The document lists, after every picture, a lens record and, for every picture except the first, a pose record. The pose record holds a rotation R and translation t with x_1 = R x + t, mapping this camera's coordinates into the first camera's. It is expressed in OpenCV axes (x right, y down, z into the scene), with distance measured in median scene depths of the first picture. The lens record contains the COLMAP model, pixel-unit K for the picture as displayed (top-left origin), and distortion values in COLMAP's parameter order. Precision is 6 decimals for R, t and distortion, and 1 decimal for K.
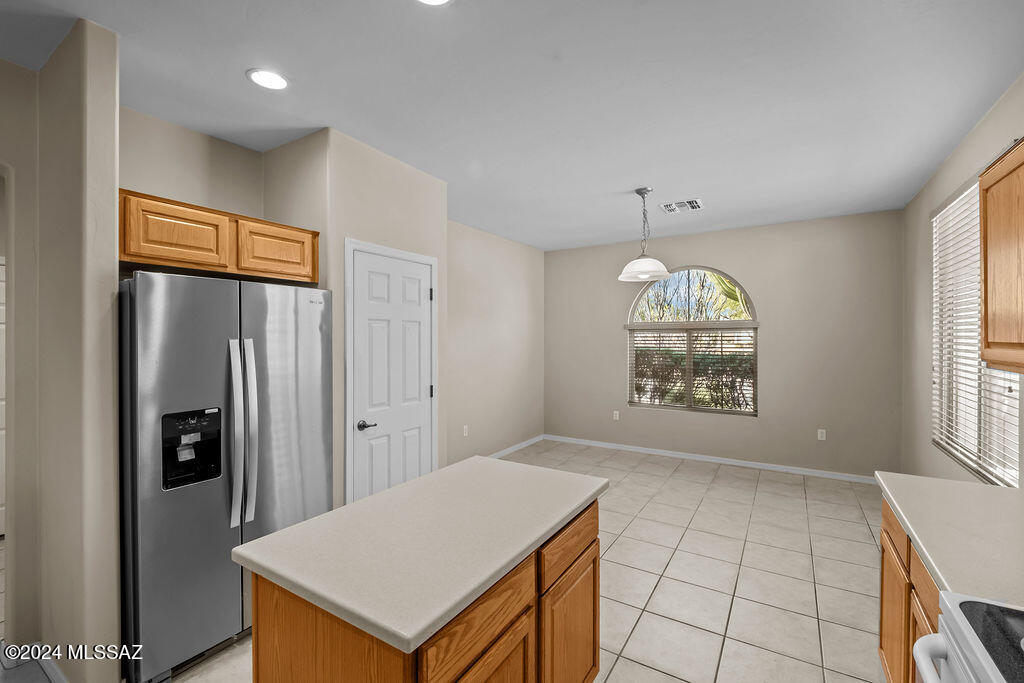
lens RADIAL K [[440.7, 0, 514.6], [0, 440.7, 336.8], [0, 0, 1]] dist [-0.000024, -0.000267]
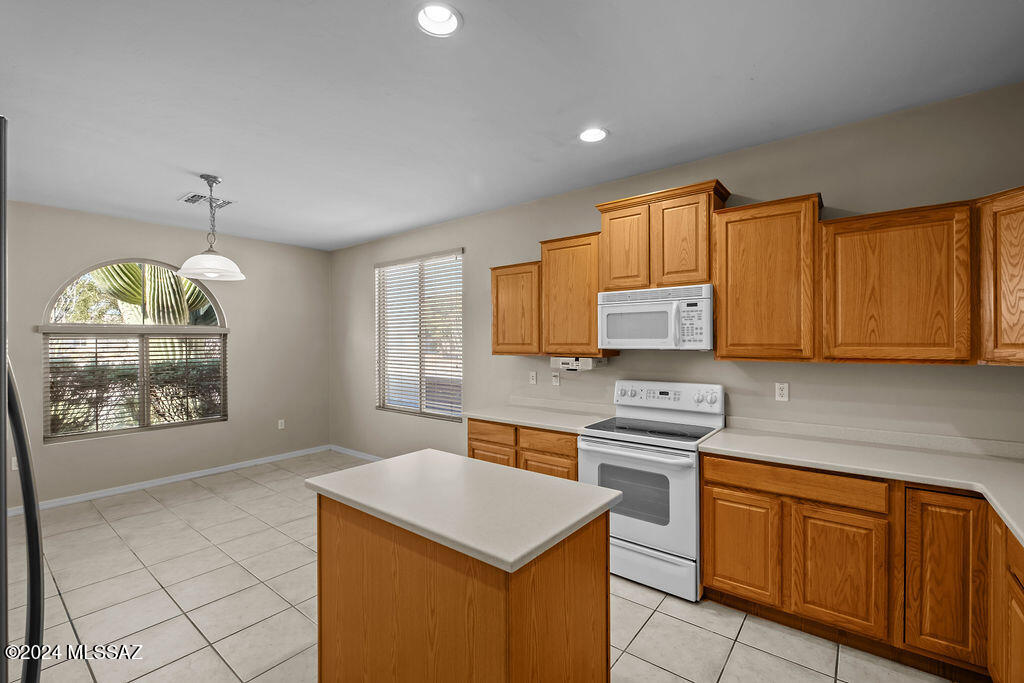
lens RADIAL K [[441.7, 0, 513.9], [0, 441.7, 343.0], [0, 0, 1]] dist [-0.002708, -0.001190]
pose [[0.113848, -0.004583, 0.993488, -0.468019], [0.007296, 0.999966, 0.003776, 0.001892], [-0.993471, 0.006819, 0.113877, 0.260930]]
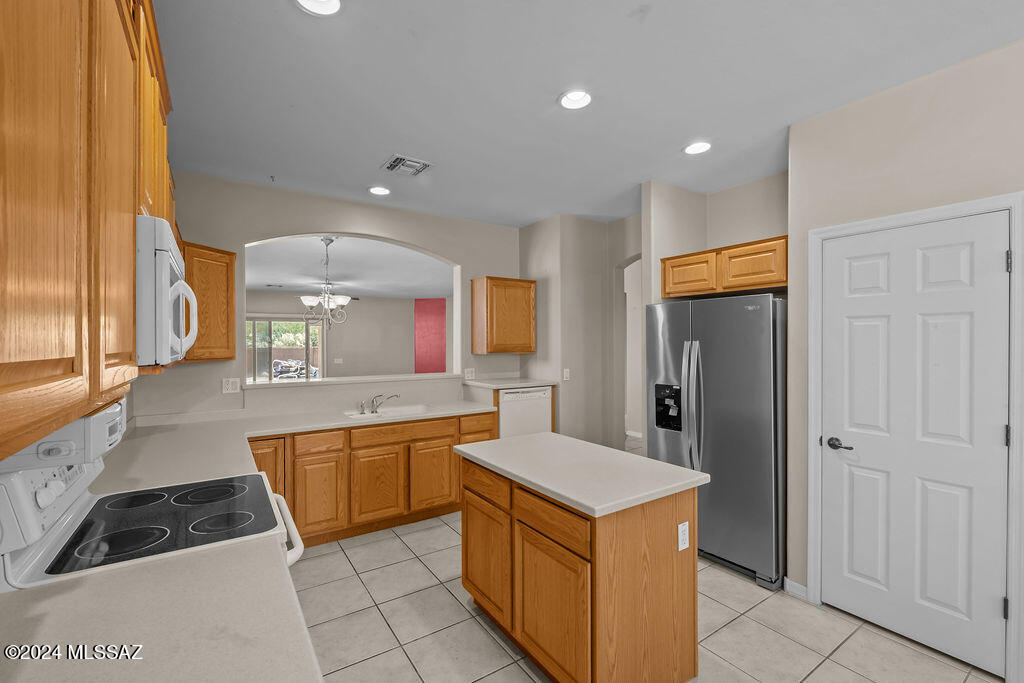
lens RADIAL K [[441.7, 0, 513.9], [0, 441.7, 343.0], [0, 0, 1]] dist [-0.002708, -0.001190]
pose [[-0.413255, 0.006321, -0.910593, 0.459563], [0.003999, 0.999979, 0.005127, 0.000712], [0.910607, -0.001523, -0.413272, 0.530407]]
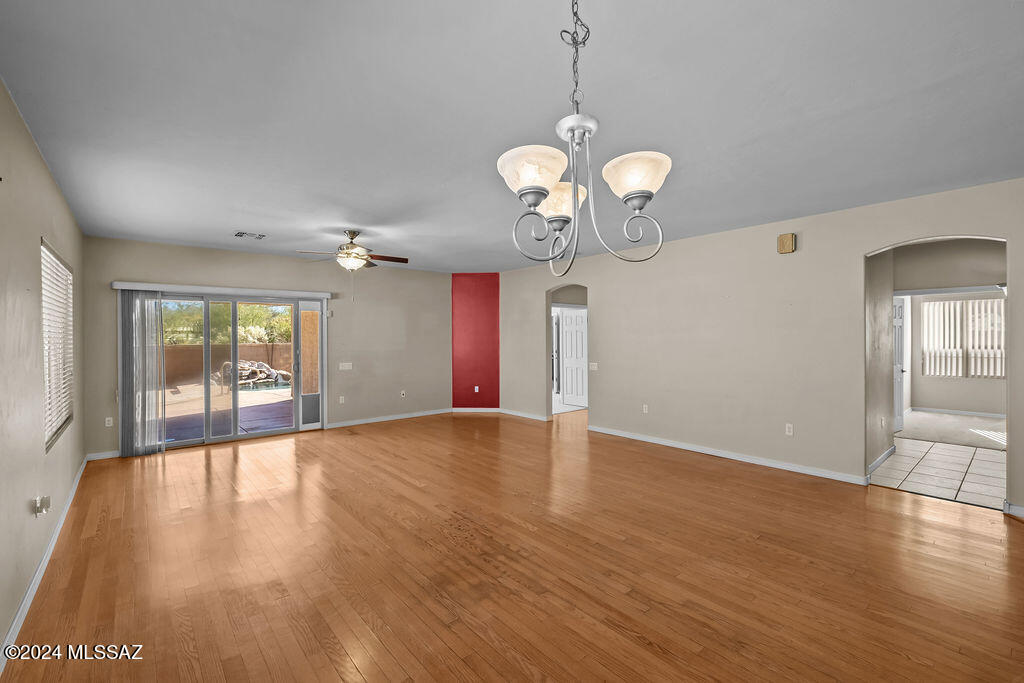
lens RADIAL K [[440.7, 0, 514.6], [0, 440.7, 336.8], [0, 0, 1]] dist [-0.000024, -0.000267]
pose [[-0.304031, 0.004788, -0.952650, -0.130568], [0.005544, 0.999979, 0.003256, 0.003992], [0.952646, -0.004291, -0.304051, -0.428425]]
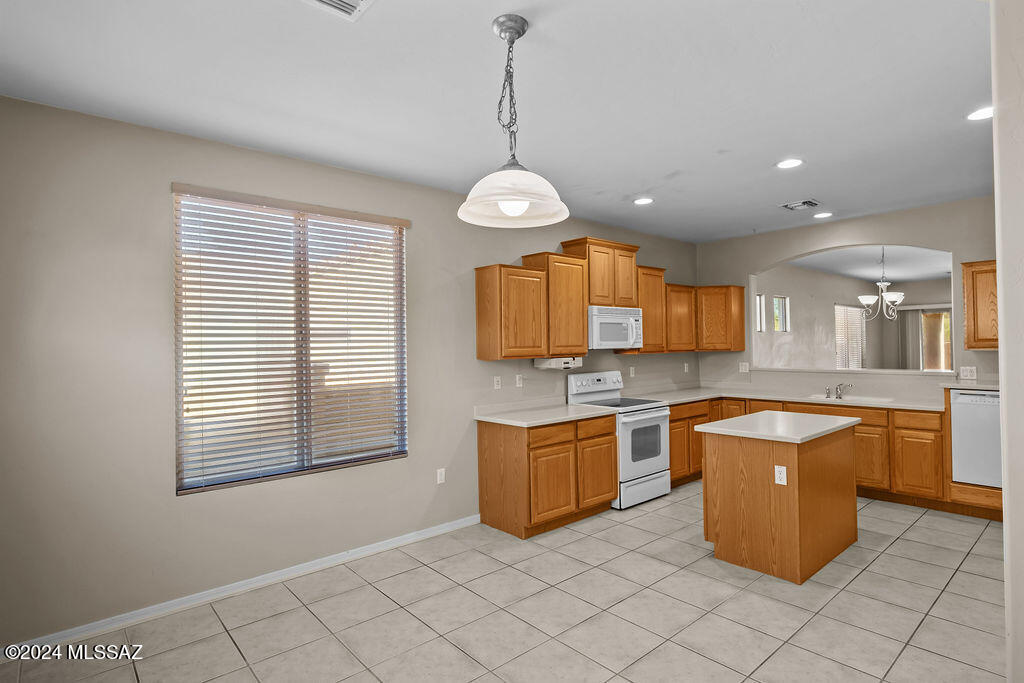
lens RADIAL K [[527.1, 0, 511.9], [0, 527.1, 337.7], [0, 0, 1]] dist [-0.002627, -0.000091]
pose [[-0.954096, 0.020587, 0.298793, 0.119583], [0.018319, 0.999778, -0.010390, -0.000864], [-0.298941, -0.004439, -0.954261, 1.362337]]
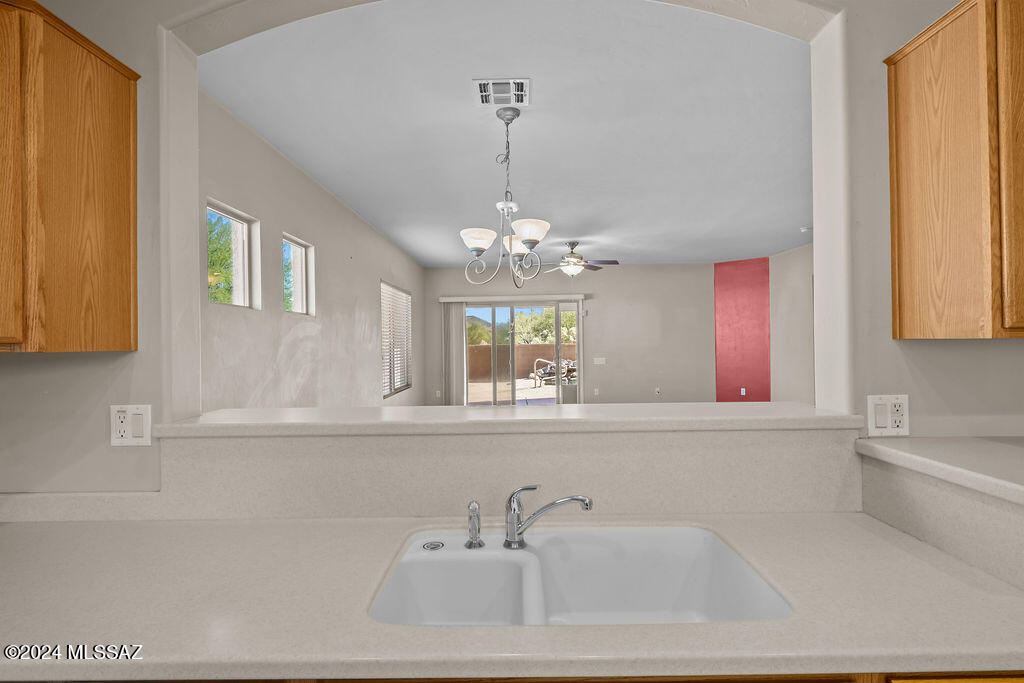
lens RADIAL K [[531.5, 0, 515.8], [0, 531.5, 339.4], [0, 0, 1]] dist [-0.002699, -0.000241]
pose [[-0.852049, 0.012083, -0.523323, -0.094839], [0.015475, 0.999878, -0.002111, 0.029239], [0.523233, -0.009897, -0.852132, 0.153136]]
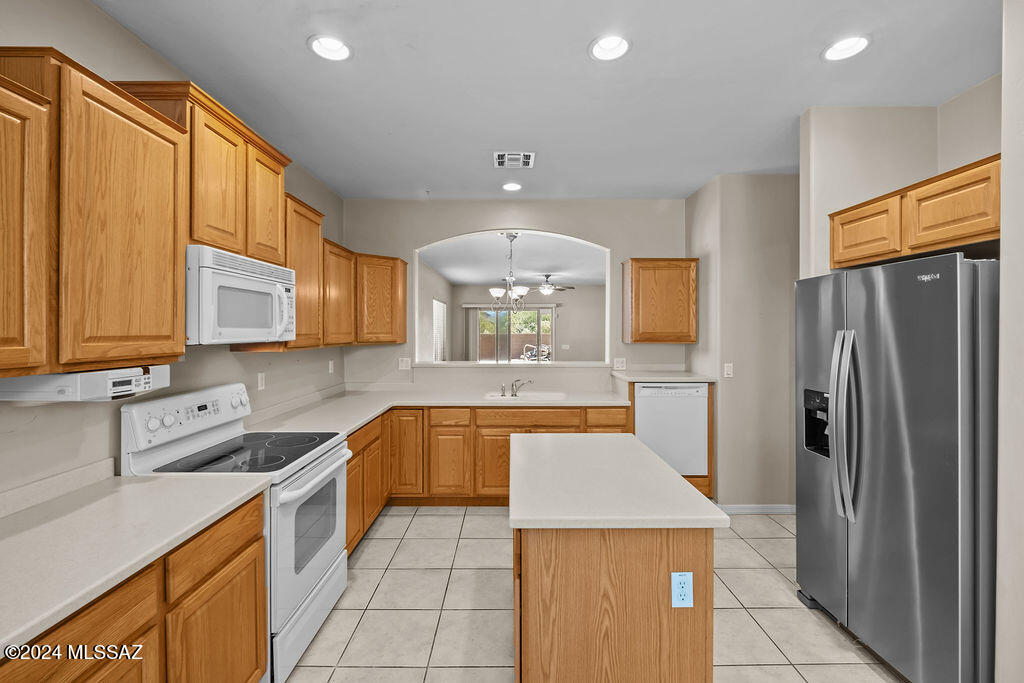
lens RADIAL K [[447.3, 0, 512.6], [0, 447.3, 333.0], [0, 0, 1]] dist [-0.003739, -0.001248]
pose [[-0.848875, 0.006052, -0.528558, 0.268739], [0.001066, 0.999952, 0.009737, 0.000309], [0.528592, 0.007702, -0.848841, 0.722920]]
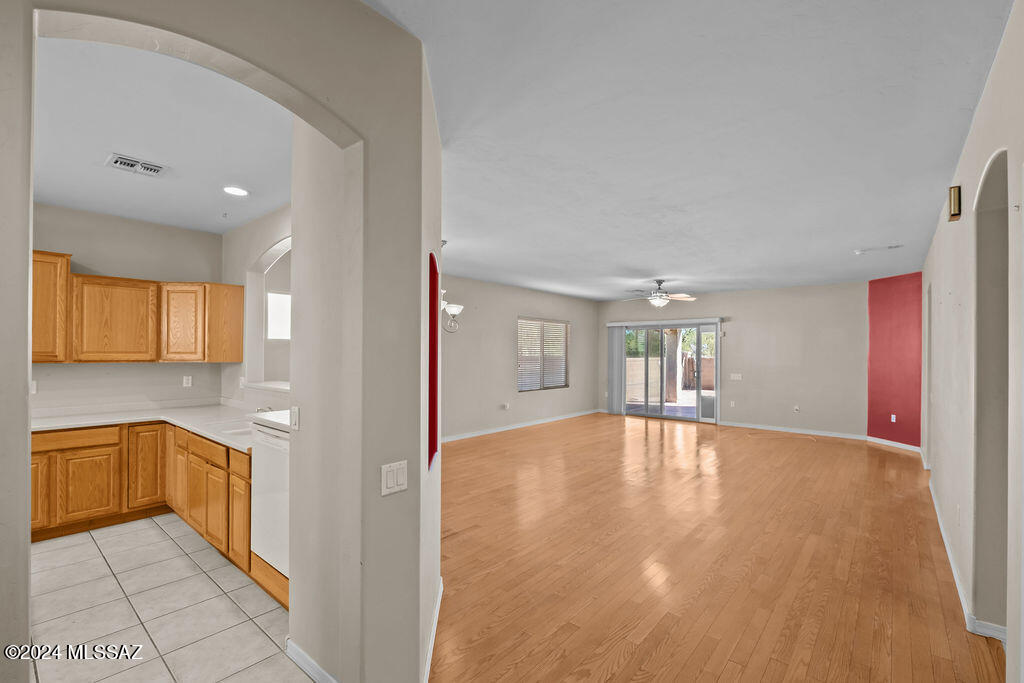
lens RADIAL K [[453.1, 0, 515.8], [0, 453.1, 351.2], [0, 0, 1]] dist [-0.000565, -0.000247]
pose [[-0.988647, -0.003393, 0.150217, -0.873823], [-0.003472, 0.999994, -0.000264, 0.003914], [-0.150215, -0.000782, -0.988653, 0.695272]]
